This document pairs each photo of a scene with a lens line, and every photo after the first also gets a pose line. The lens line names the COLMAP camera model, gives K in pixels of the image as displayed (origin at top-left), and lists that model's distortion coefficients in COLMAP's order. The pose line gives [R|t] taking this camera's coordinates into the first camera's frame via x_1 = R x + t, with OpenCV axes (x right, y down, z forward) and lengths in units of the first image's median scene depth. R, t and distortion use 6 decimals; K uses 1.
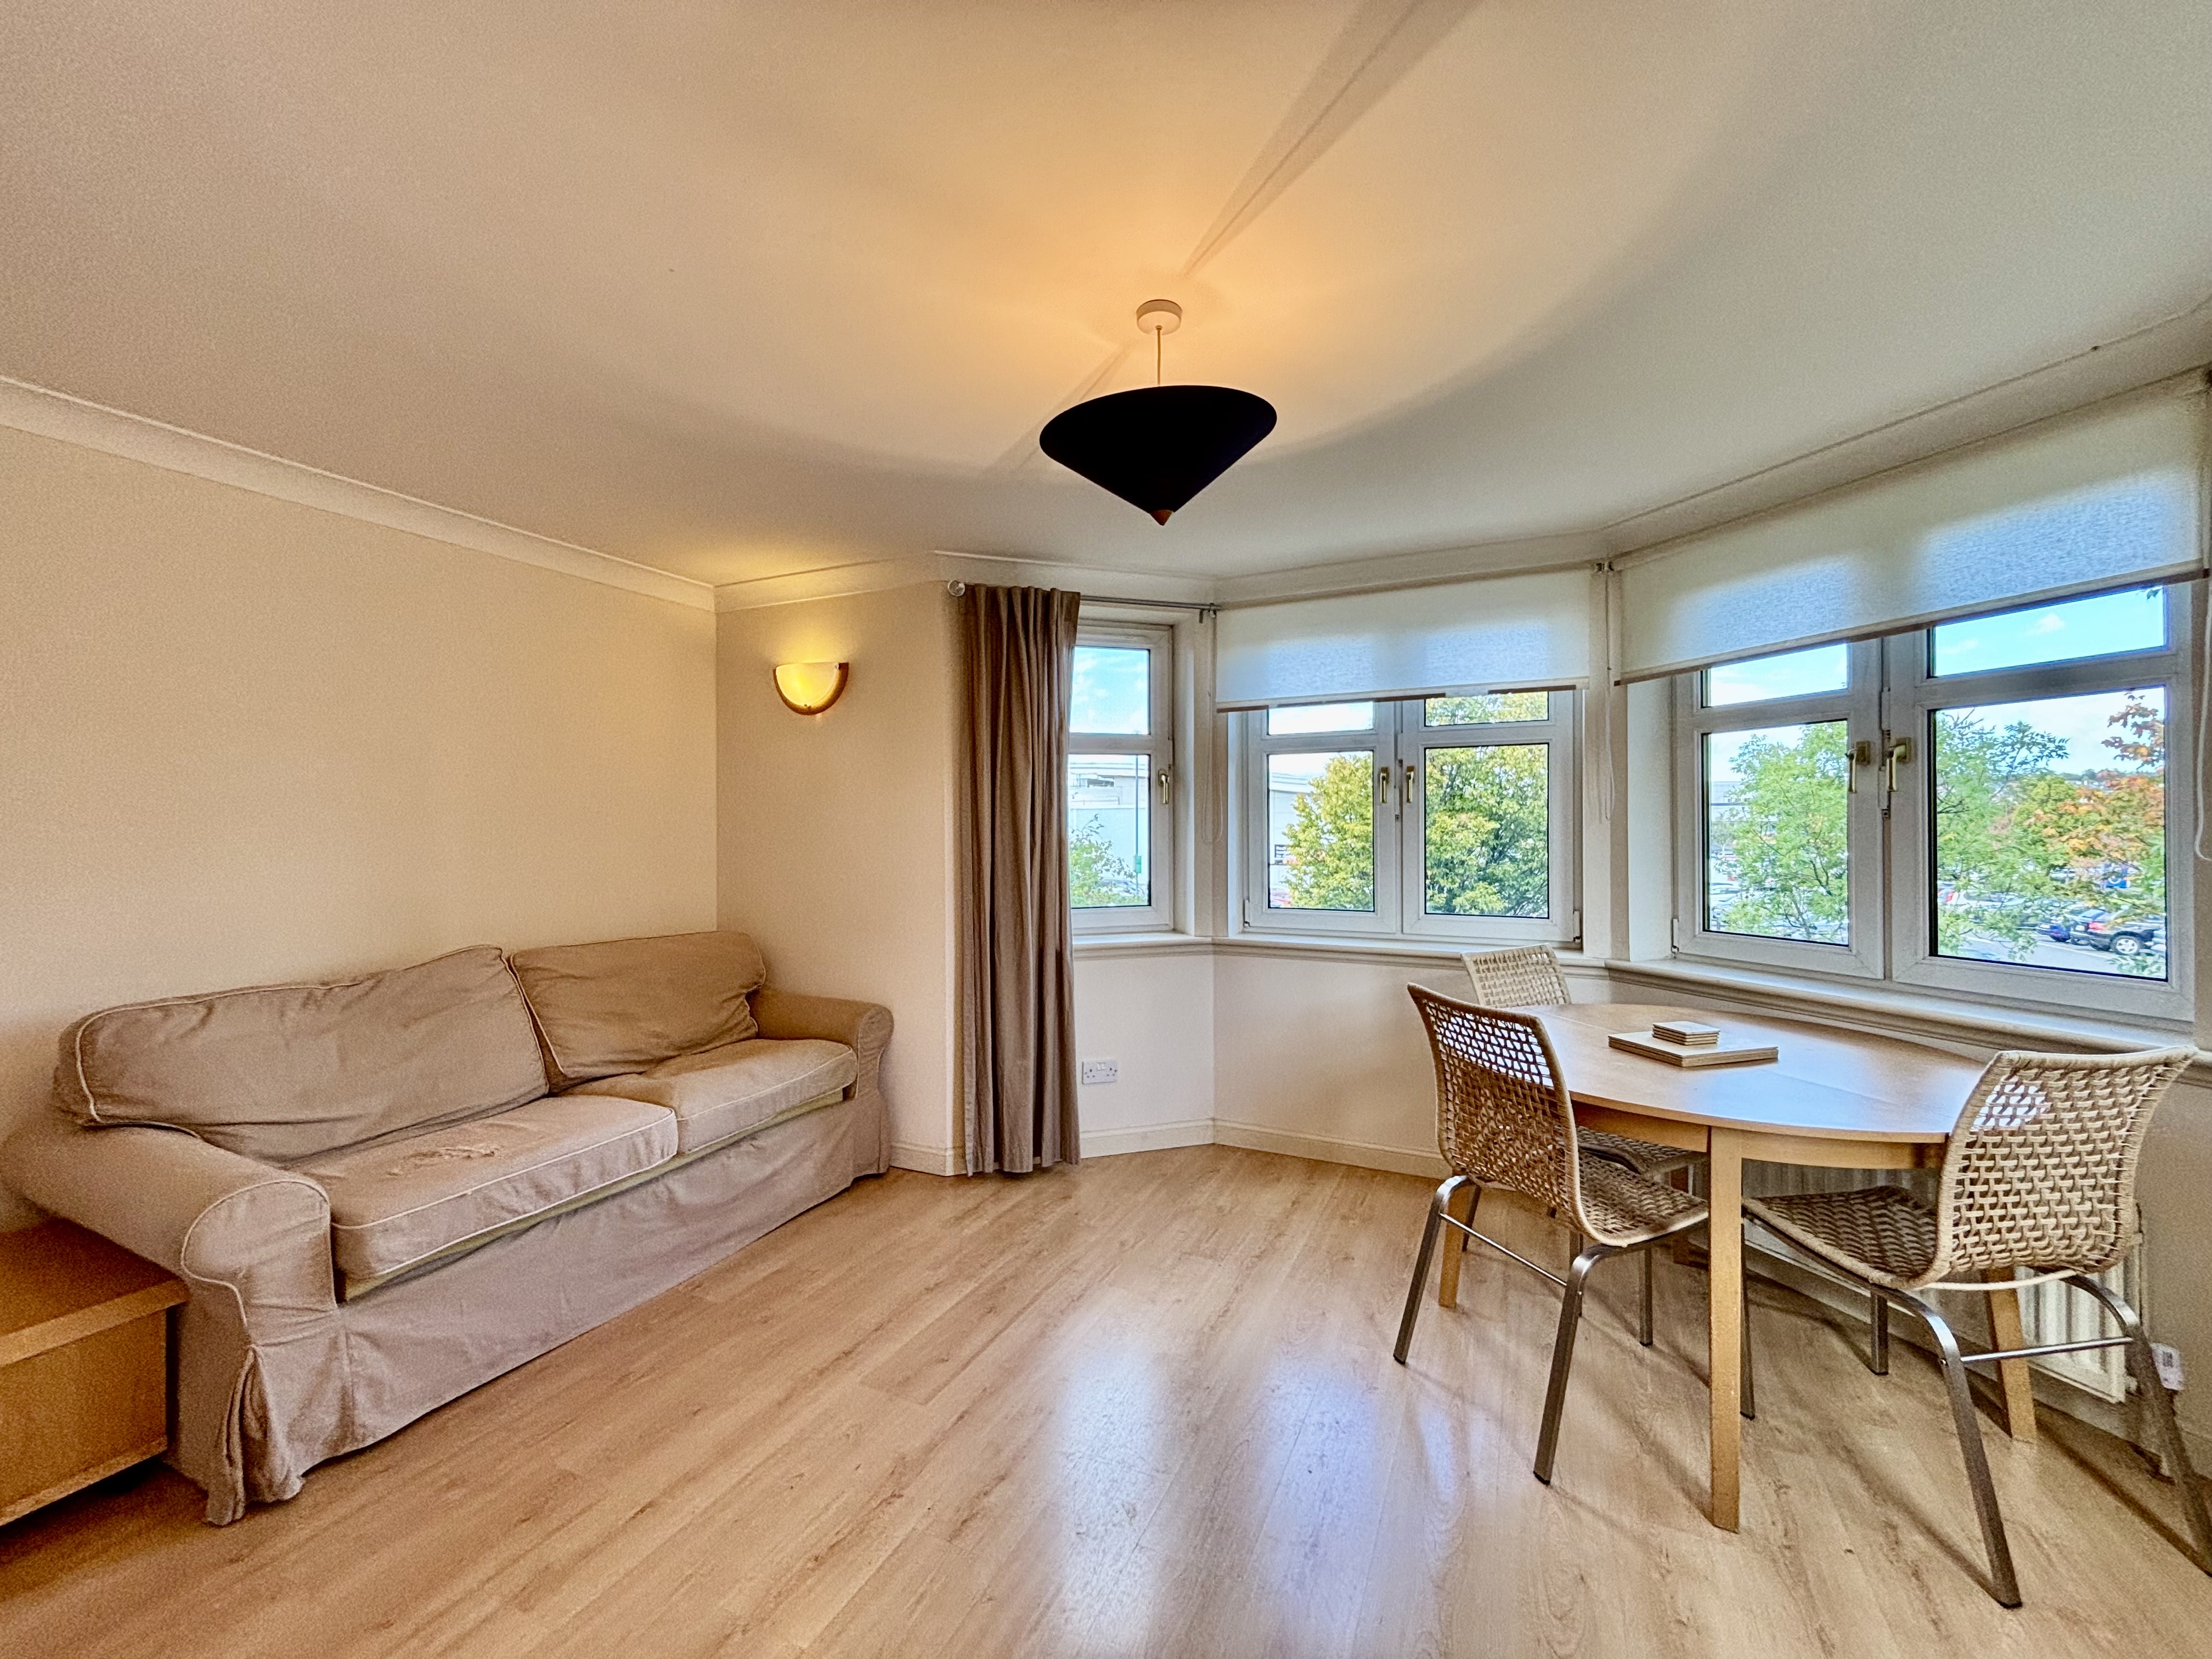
lens RADIAL K [[893.8, 0, 1113.0], [0, 893.8, 818.9], [0, 0, 1]] dist [-0.001337, -0.000173]
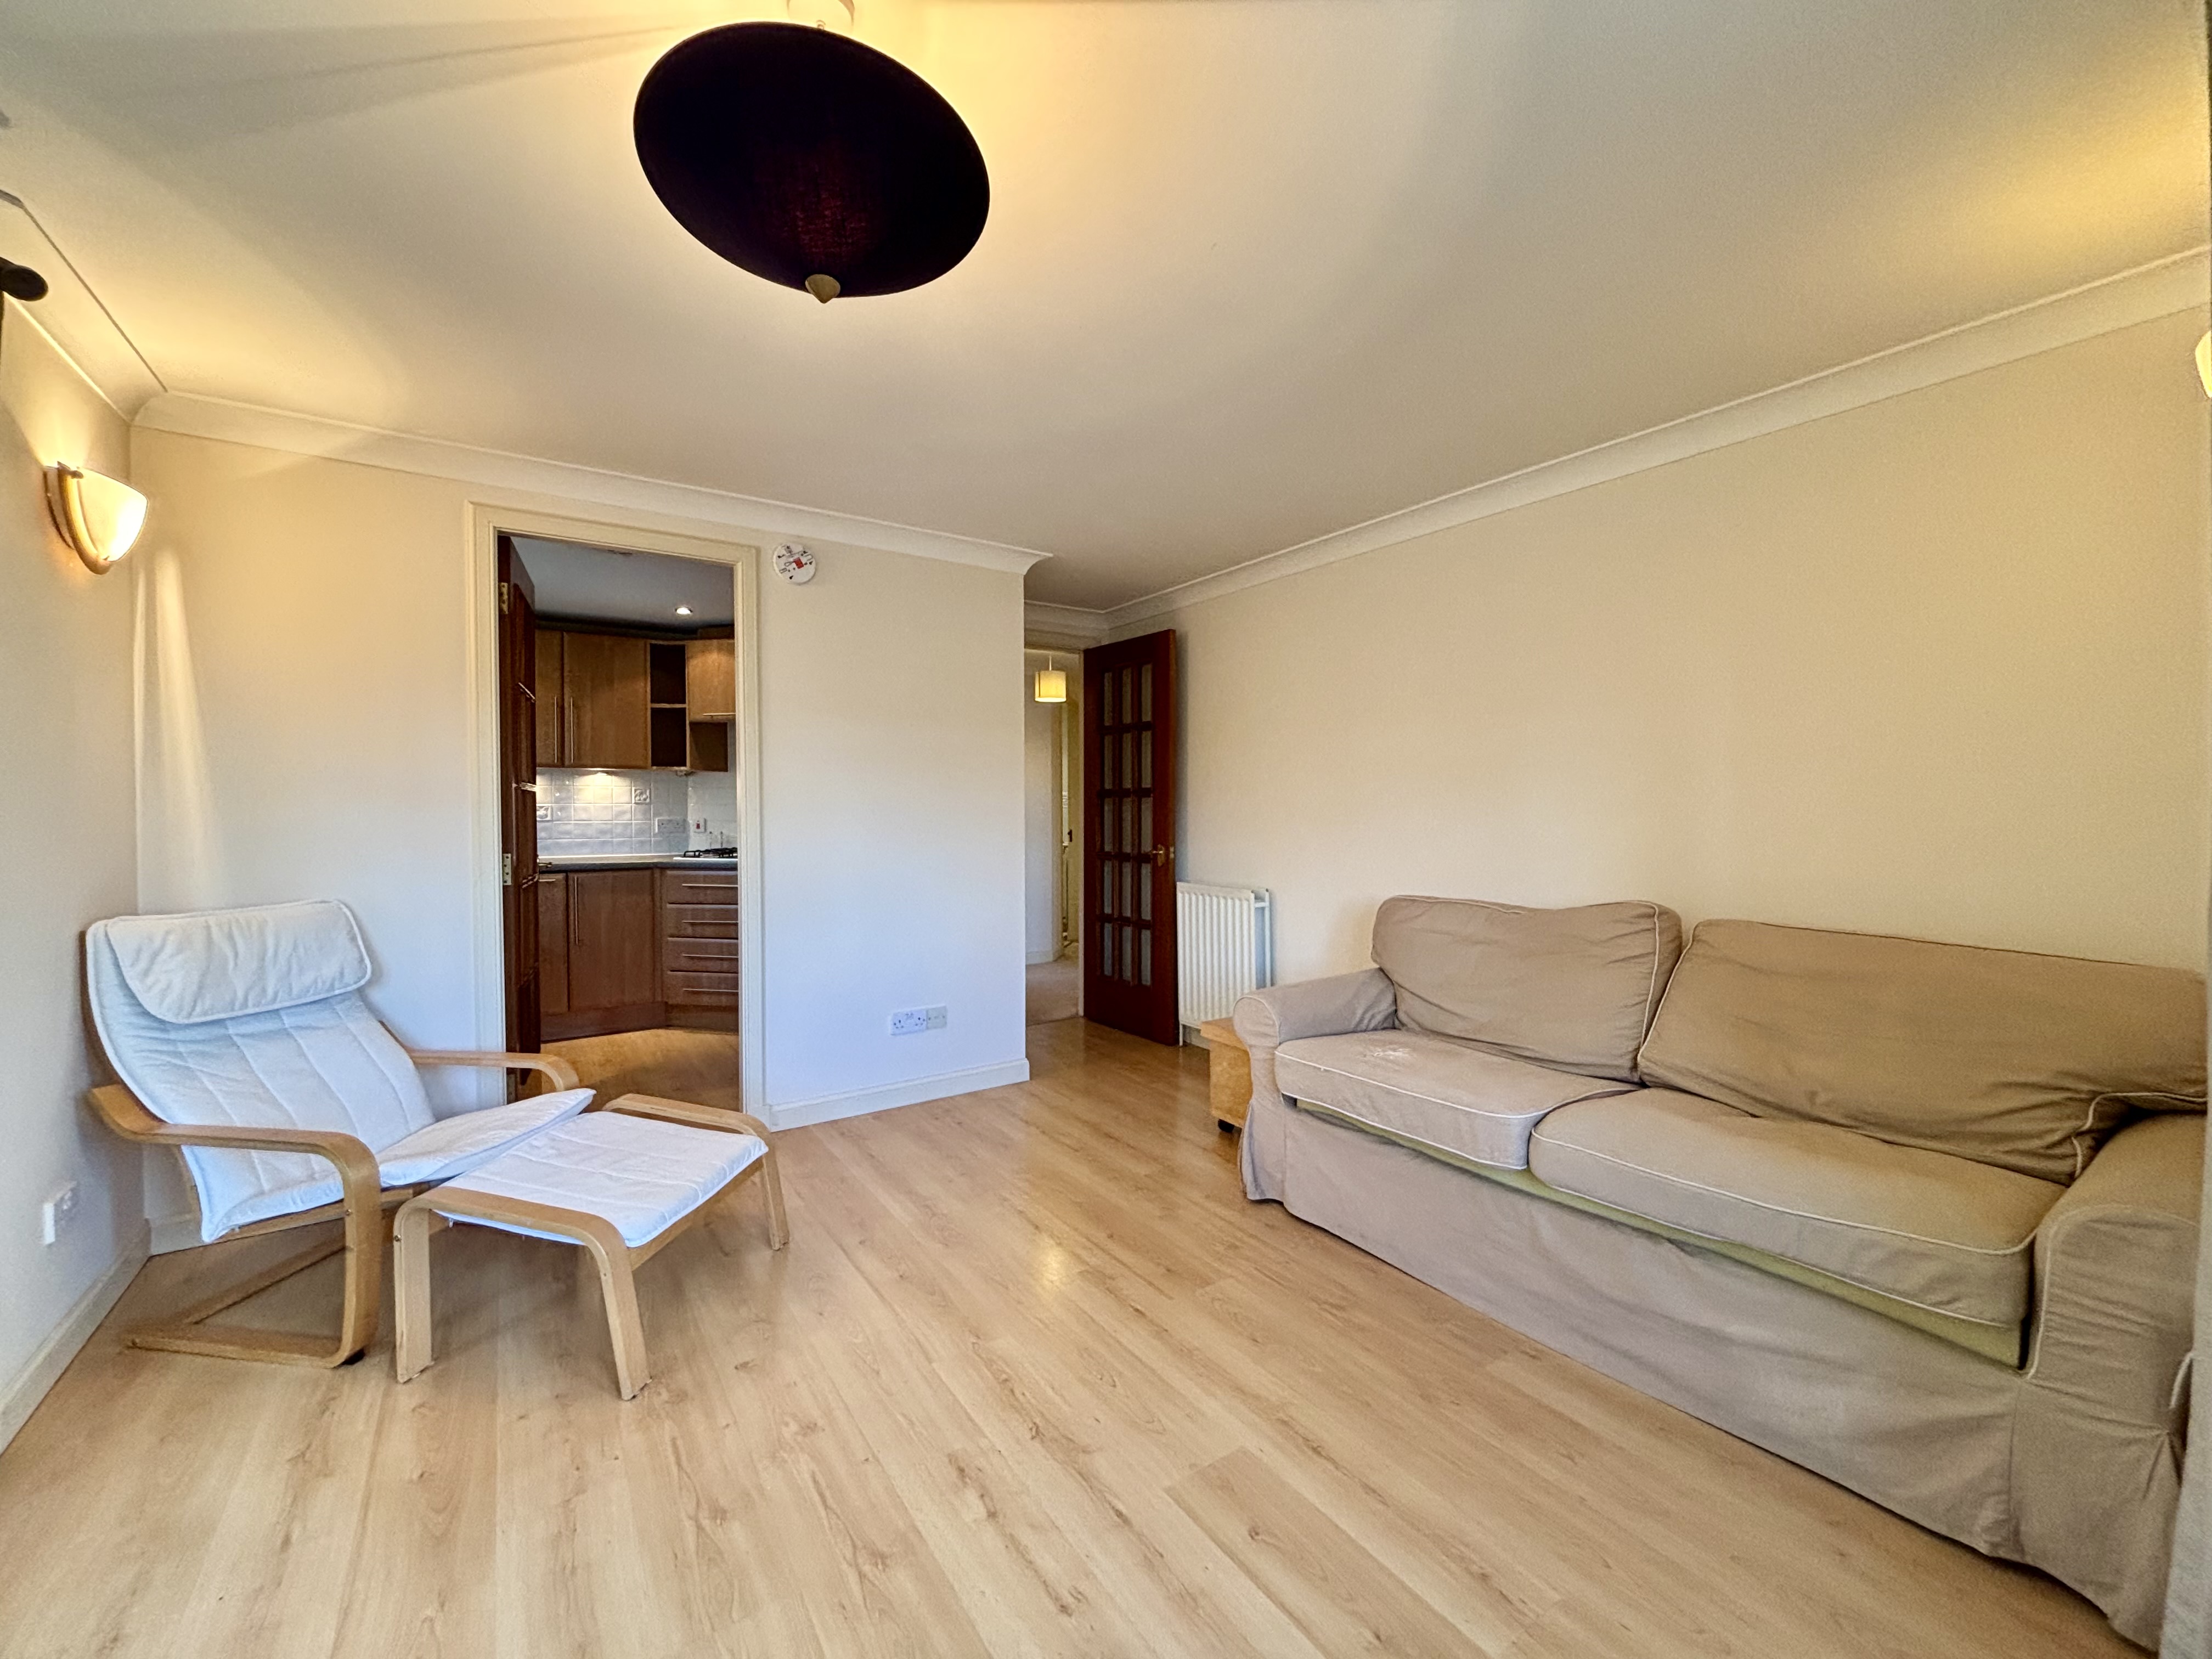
lens RADIAL K [[894.0, 0, 1106.0], [0, 894.0, 829.5], [0, 0, 1]] dist [0.001116, -0.000022]
pose [[-0.500480, 0.027198, -0.865321, 0.401397], [0.014449, 0.999630, 0.023063, 0.043377], [0.865627, -0.000960, -0.500688, 1.116191]]
